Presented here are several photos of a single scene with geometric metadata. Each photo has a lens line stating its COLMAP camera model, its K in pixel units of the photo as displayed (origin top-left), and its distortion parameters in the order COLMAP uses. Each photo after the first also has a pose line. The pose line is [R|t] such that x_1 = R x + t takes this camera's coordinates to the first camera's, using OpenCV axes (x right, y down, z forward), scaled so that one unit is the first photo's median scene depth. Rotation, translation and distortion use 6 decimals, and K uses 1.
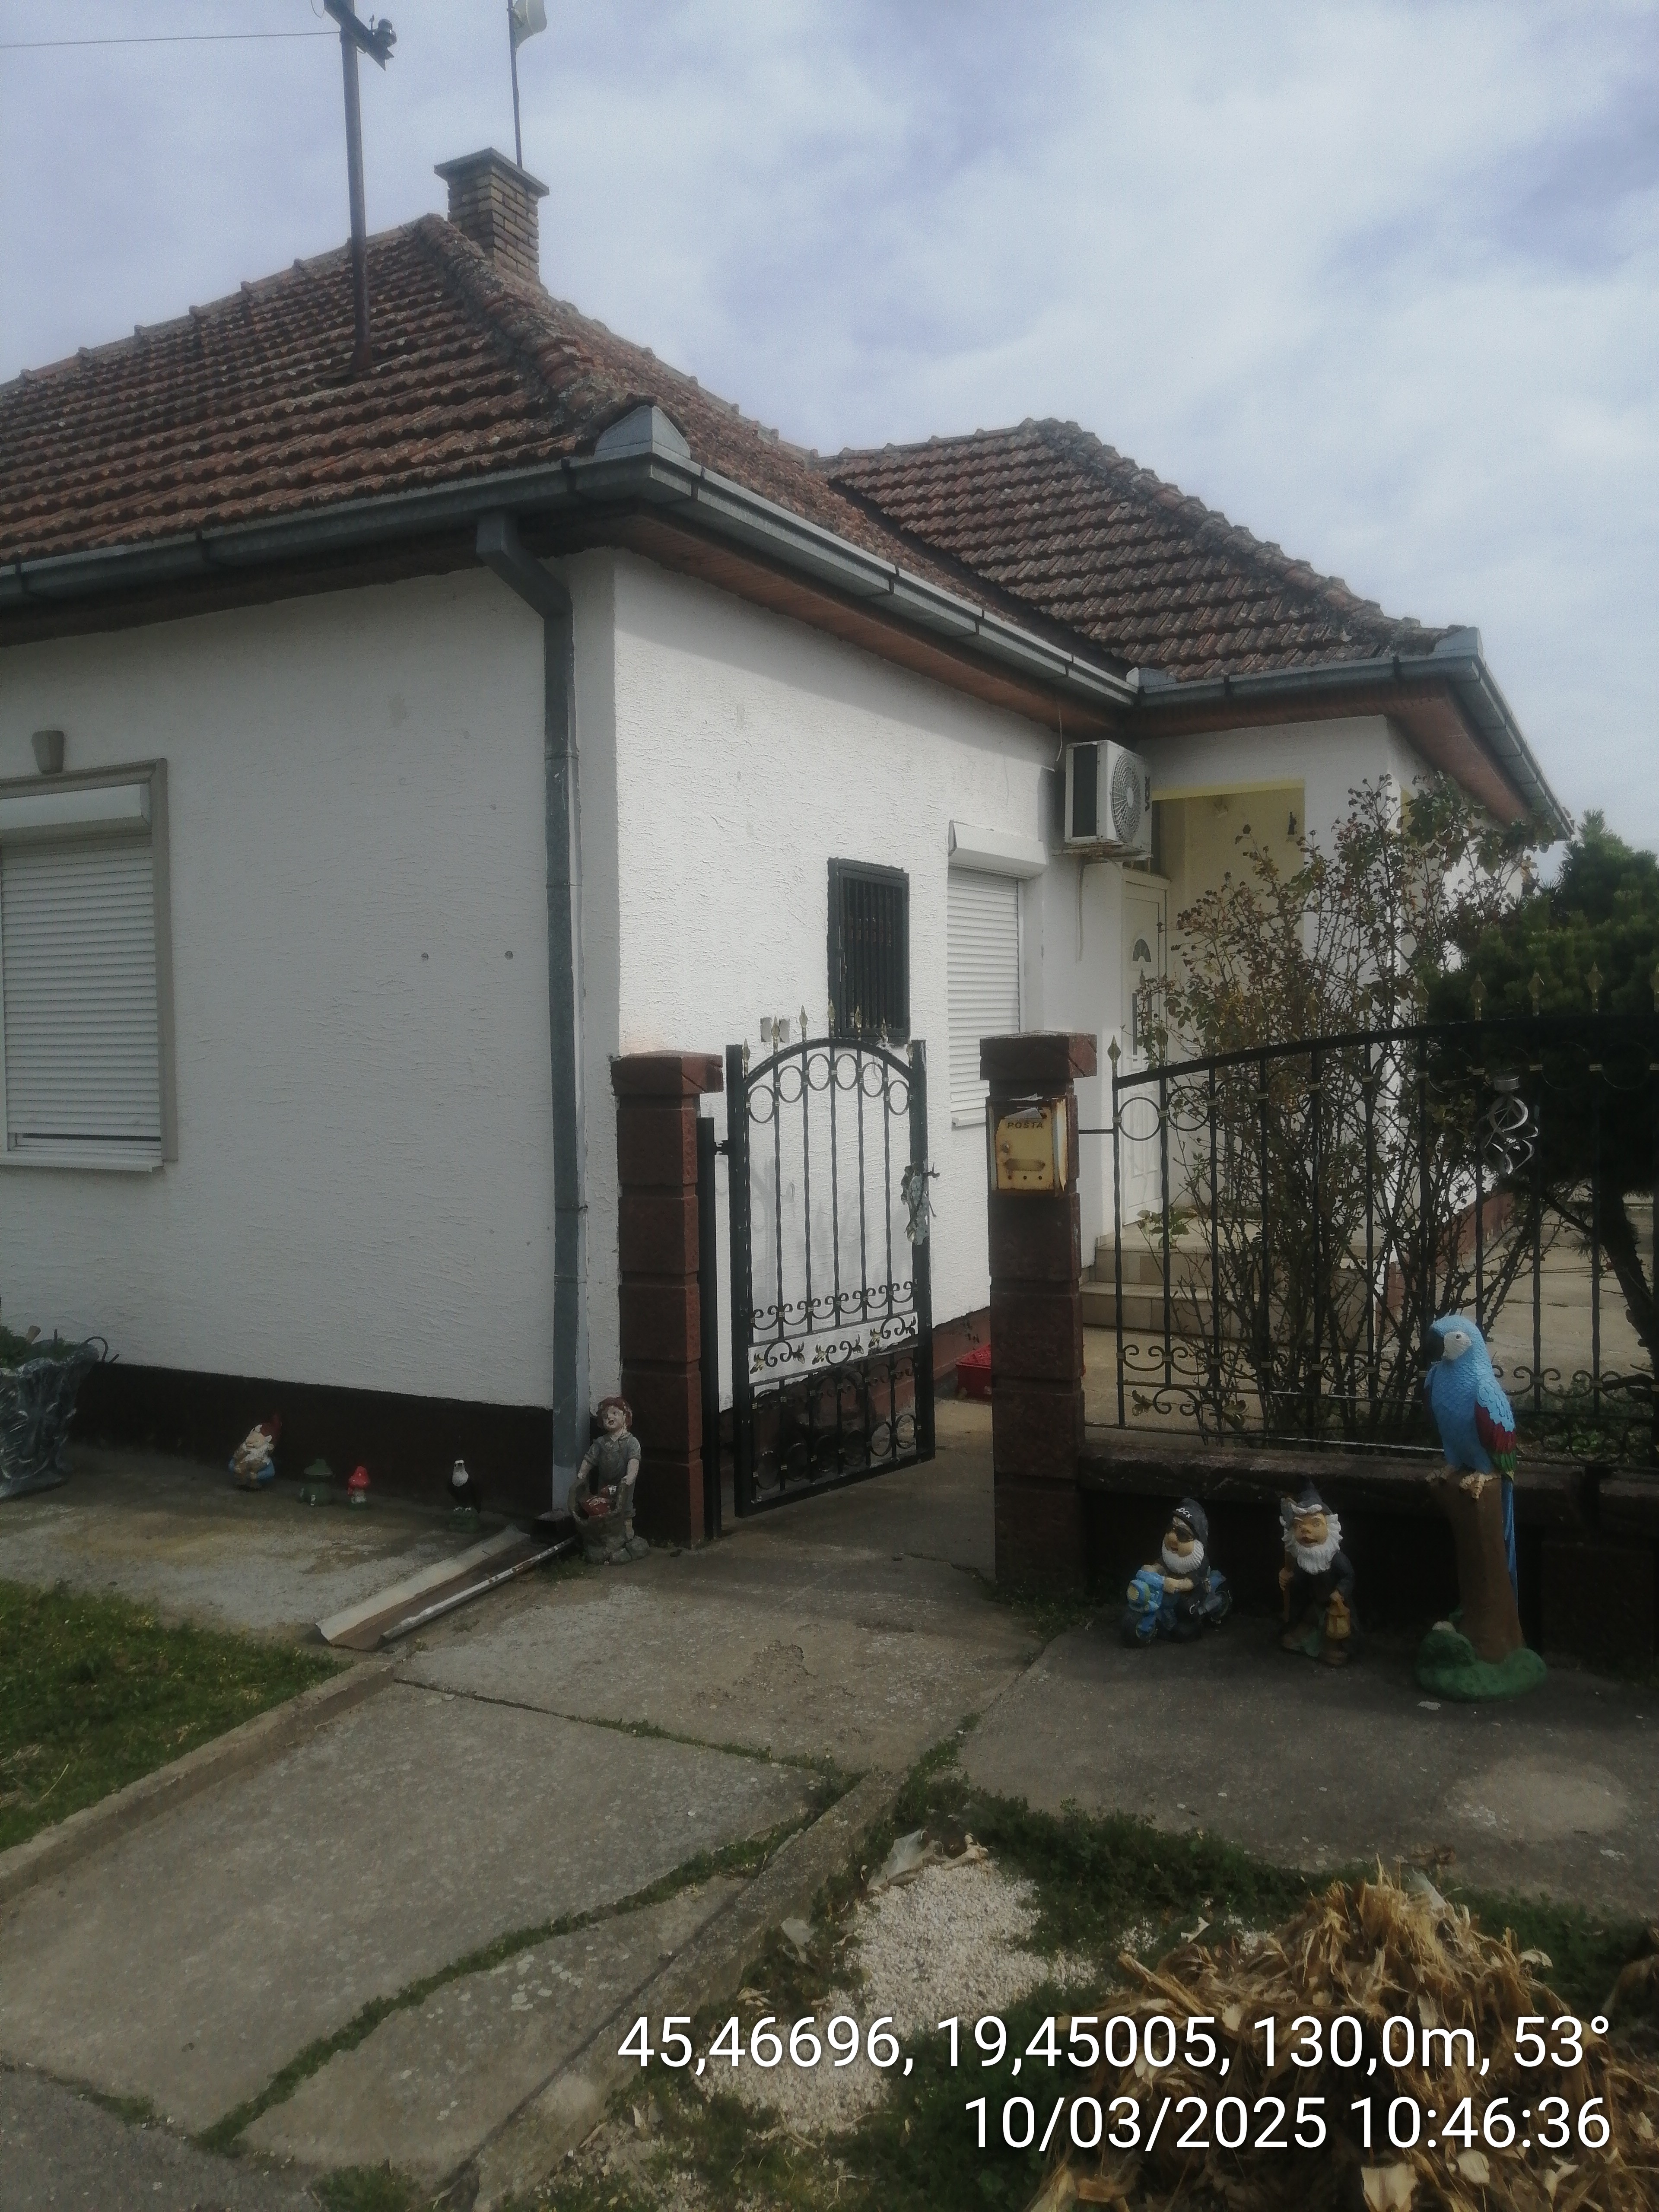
lens RADIAL K [[1673.0, 0, 829.5], [0, 1673.0, 1106.0], [0, 0, 1]] dist [-0.000317, 0.001686]
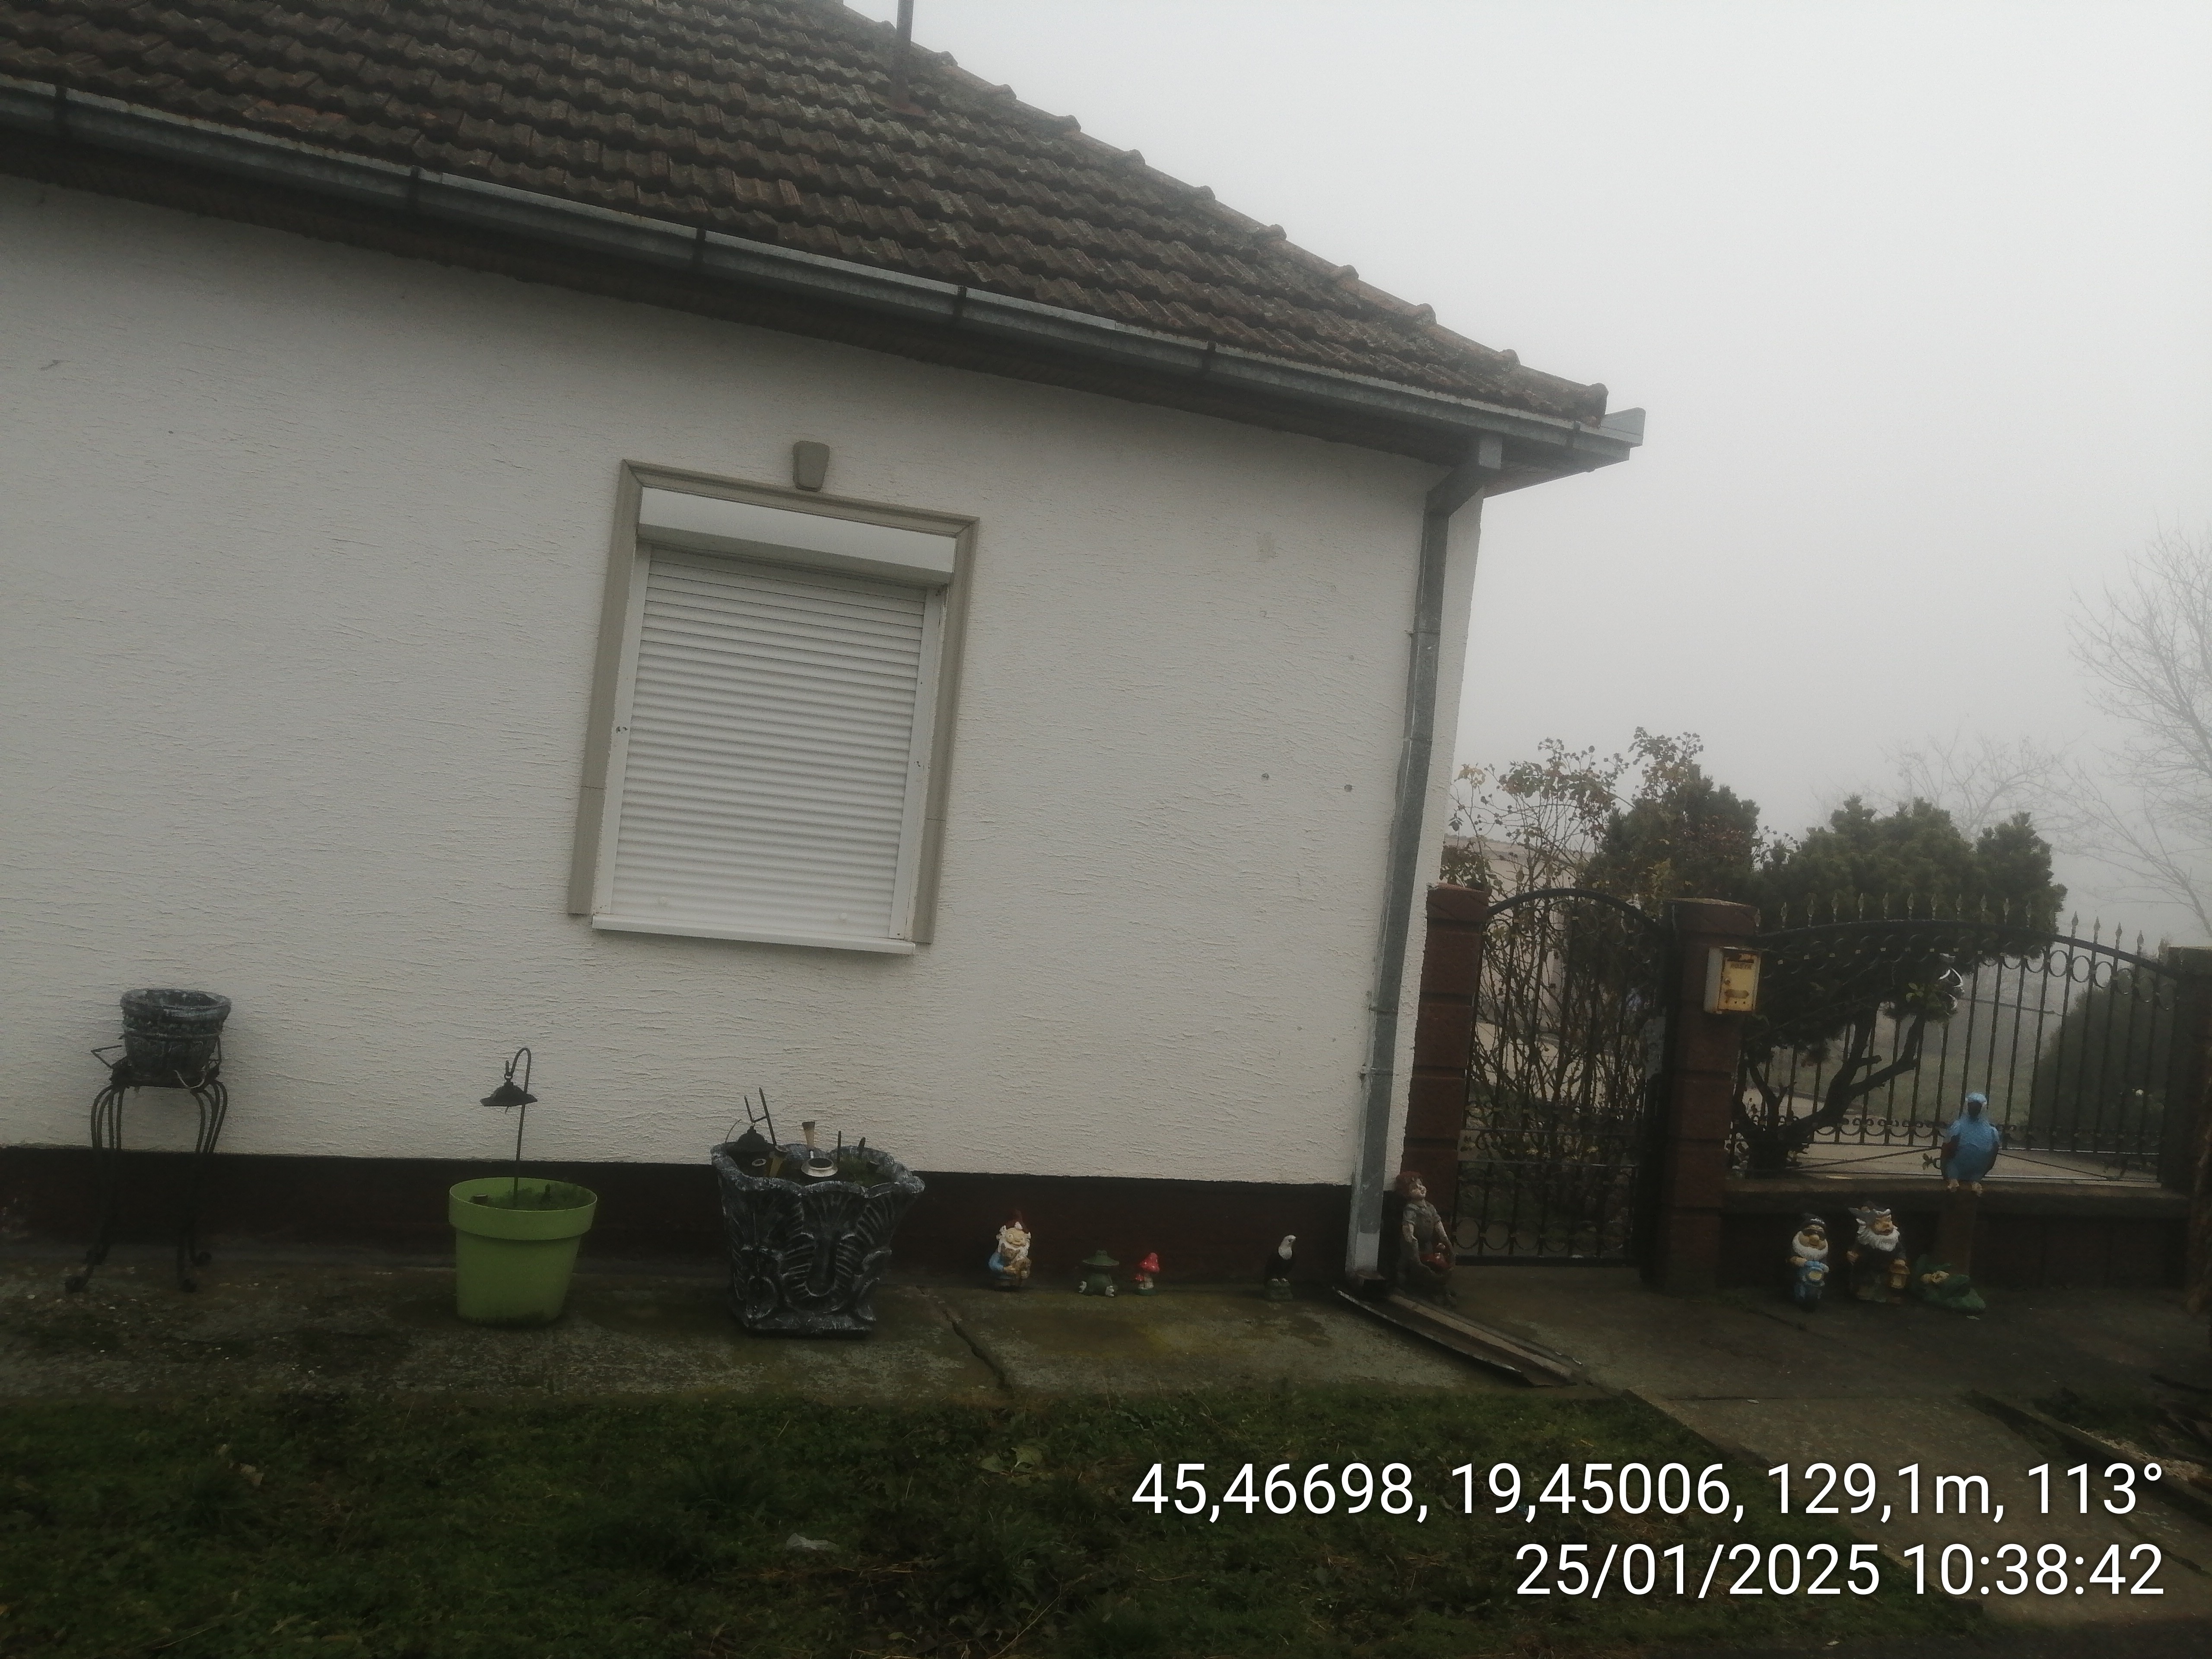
lens RADIAL K [[1673.0, 0, 1106.0], [0, 1673.0, 829.5], [0, 0, 1]] dist [-0.000317, 0.001686]
pose [[0.689548, 0.101885, 0.717038, -1.063650], [-0.071297, 0.994796, -0.072788, 0.032513], [-0.720722, -0.000931, 0.693223, 0.309253]]
